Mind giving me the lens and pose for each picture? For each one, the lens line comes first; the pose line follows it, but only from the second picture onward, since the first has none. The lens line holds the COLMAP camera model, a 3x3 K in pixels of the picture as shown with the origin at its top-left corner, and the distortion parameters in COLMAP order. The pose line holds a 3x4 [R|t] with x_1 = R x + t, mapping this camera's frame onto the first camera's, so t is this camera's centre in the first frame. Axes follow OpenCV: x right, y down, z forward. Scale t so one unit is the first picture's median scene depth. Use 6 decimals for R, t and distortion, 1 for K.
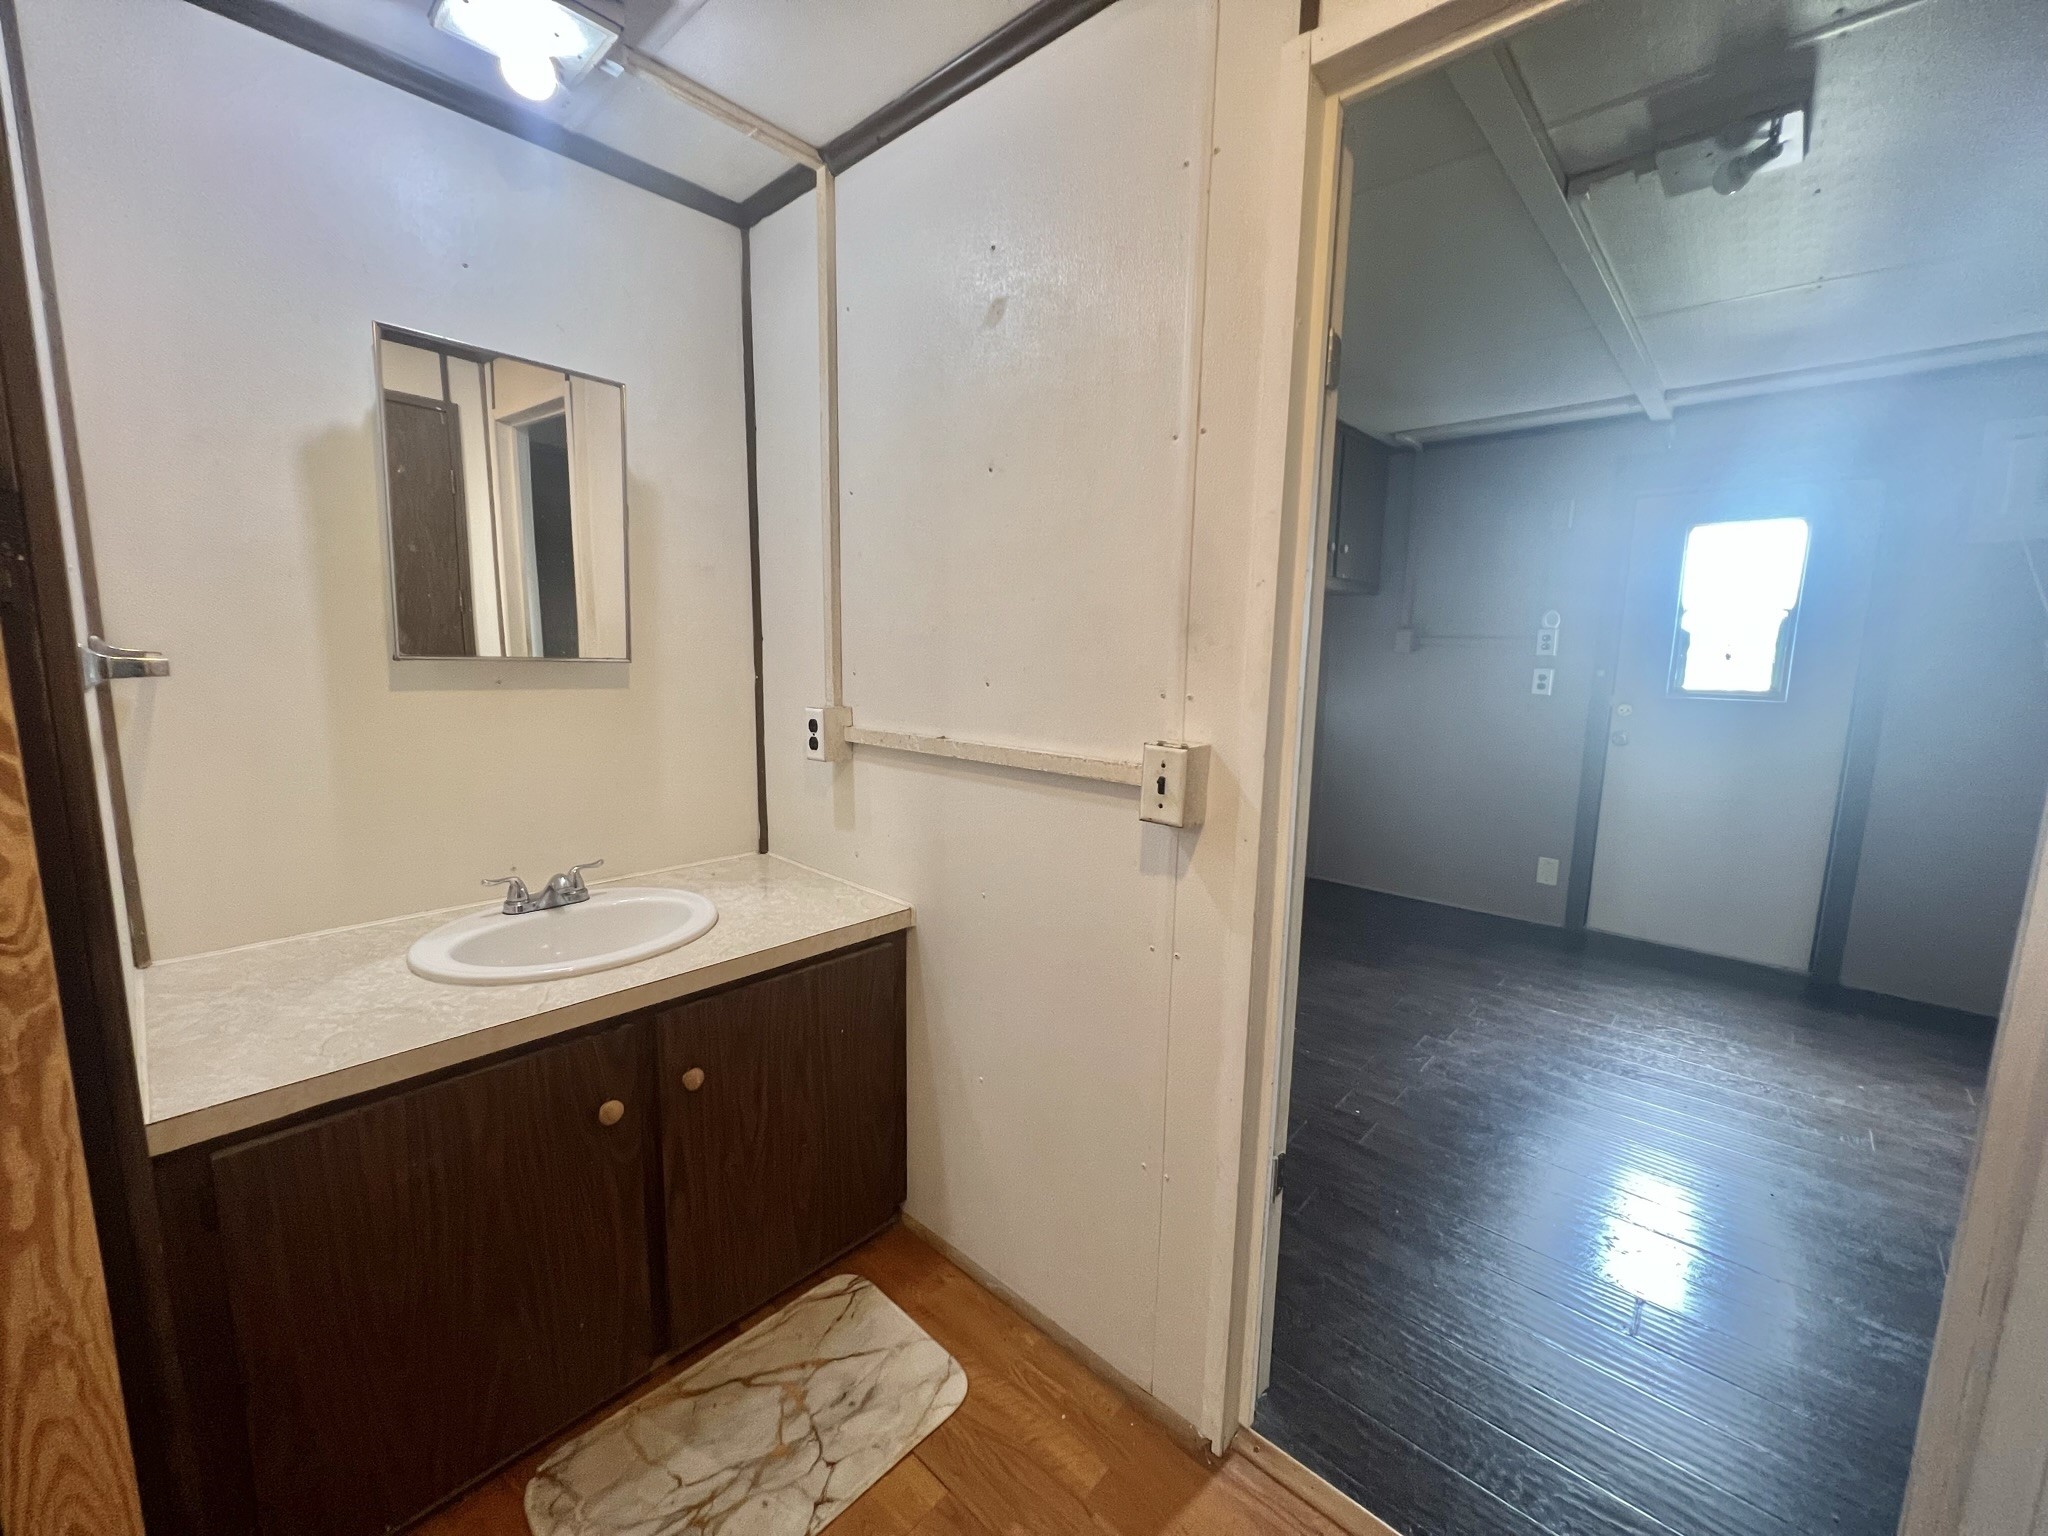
lens RADIAL K [[820.4, 0, 1023.9], [0, 820.4, 764.4], [0, 0, 1]] dist [-0.002073, 0.001036]
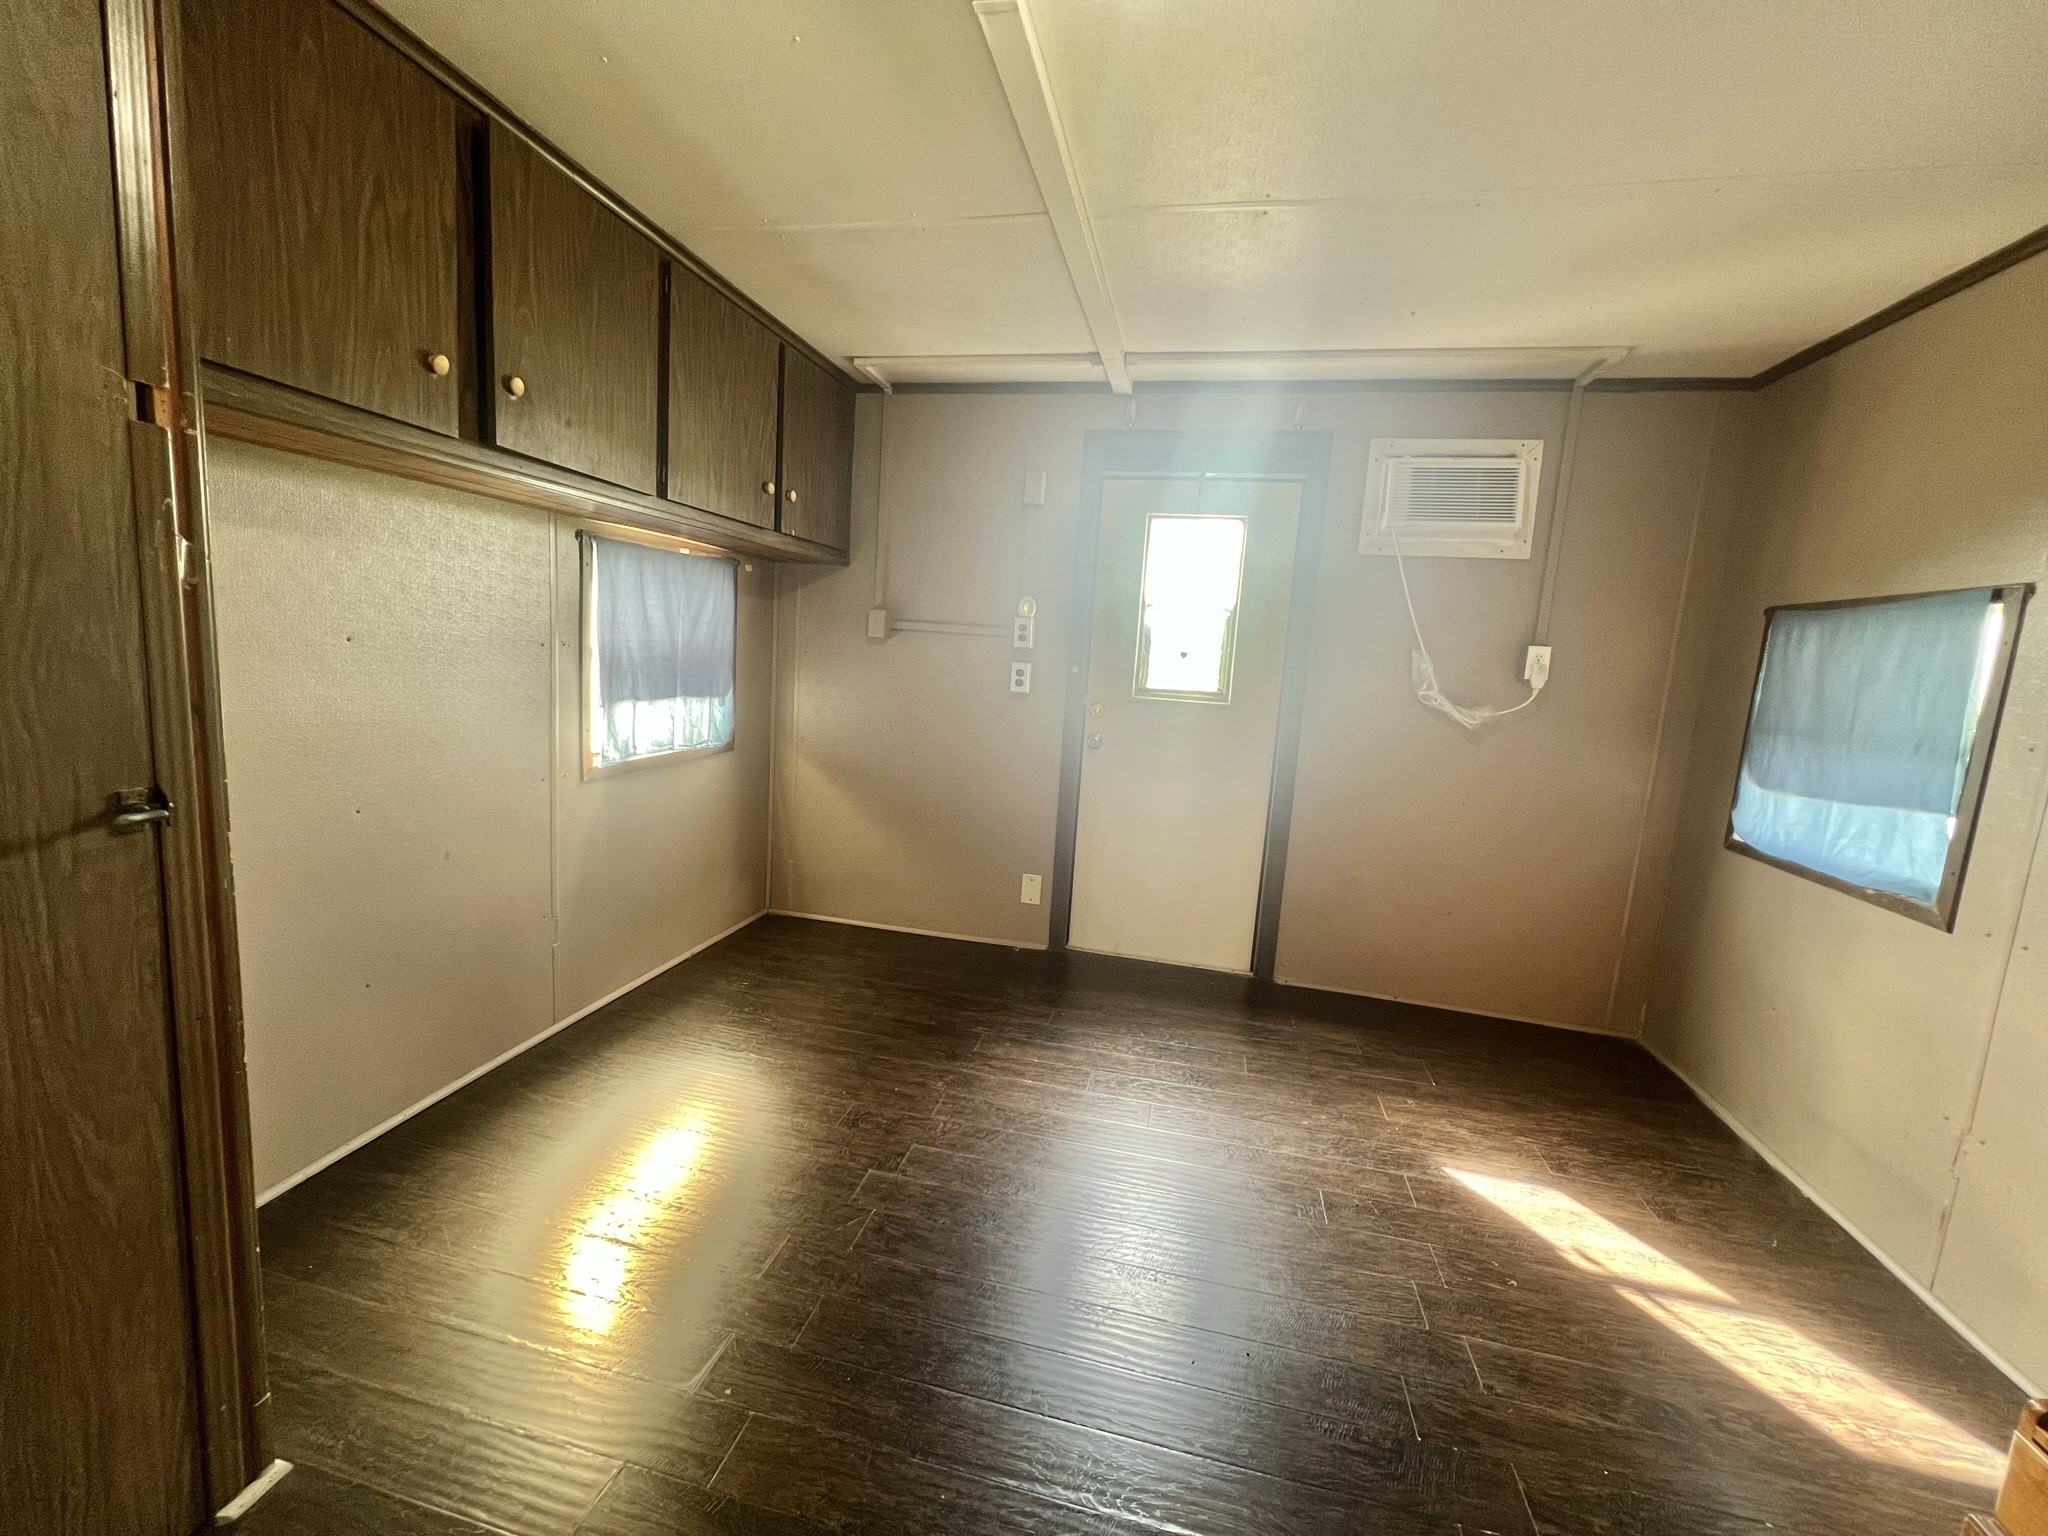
lens RADIAL K [[820.4, 0, 1023.6], [0, 820.4, 763.4], [0, 0, 1]] dist [-0.002073, 0.001036]
pose [[0.865986, -0.028939, 0.499231, 0.214524], [0.021509, 0.999556, 0.020632, -0.029533], [-0.499606, -0.007129, 0.866223, 0.261405]]
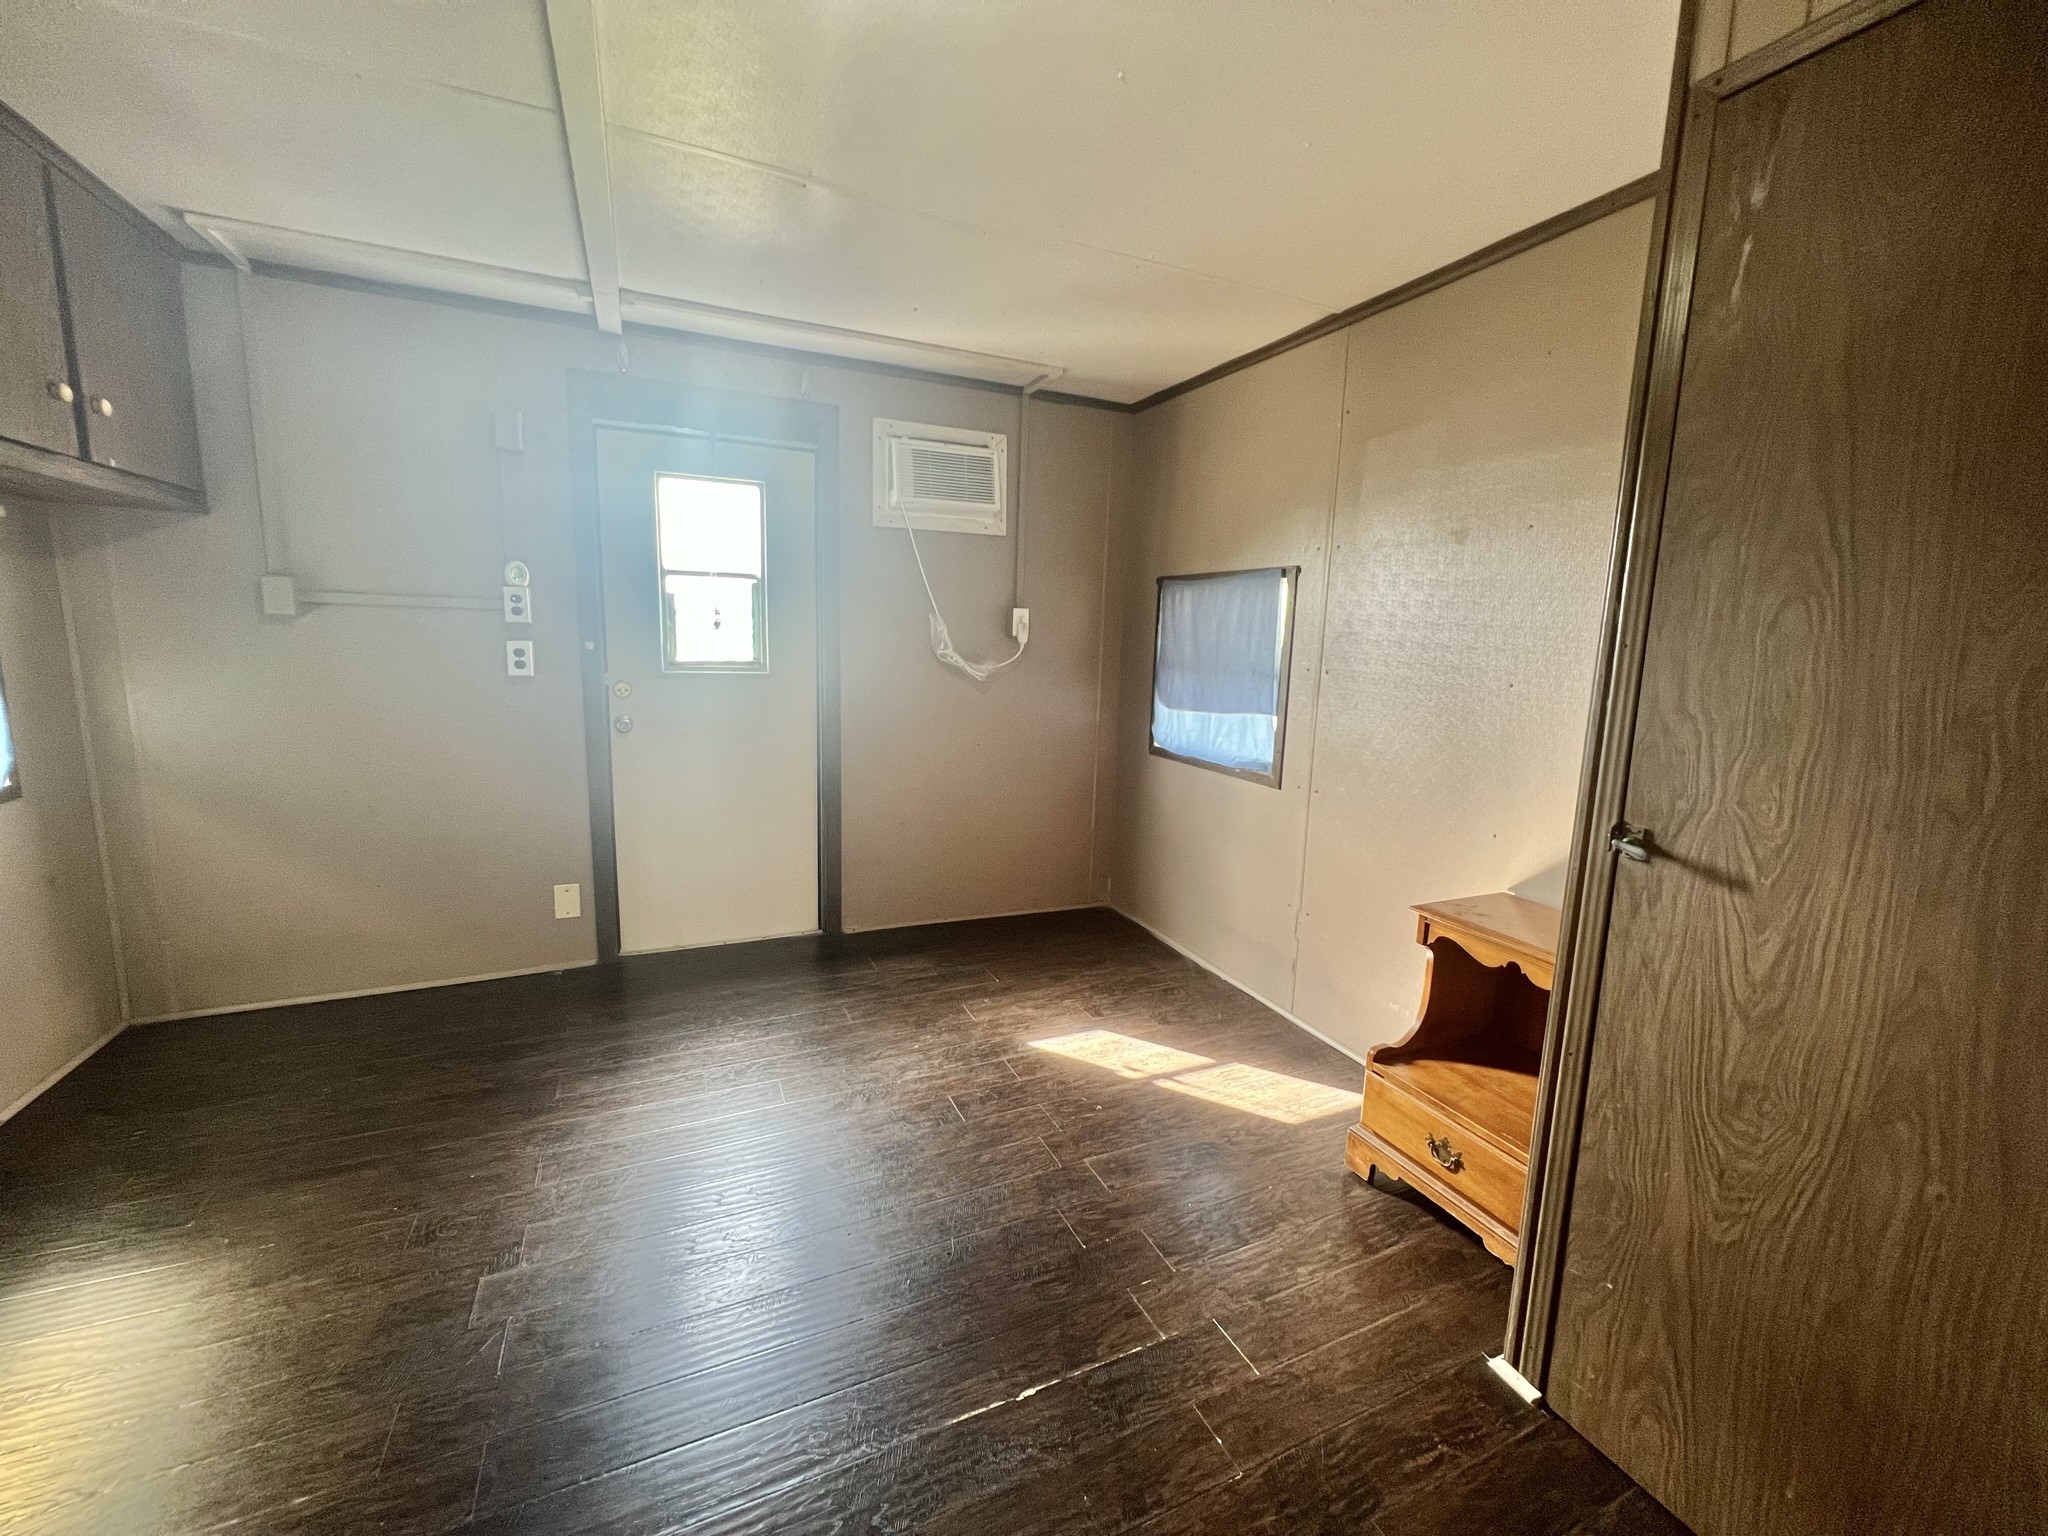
lens RADIAL K [[820.4, 0, 1018.5], [0, 820.4, 762.6], [0, 0, 1]] dist [-0.002073, 0.001036]
pose [[0.391881, -0.146669, 0.908250, 0.135783], [0.109054, 0.987656, 0.112438, -0.046141], [-0.913530, 0.054986, 0.403039, 0.327301]]
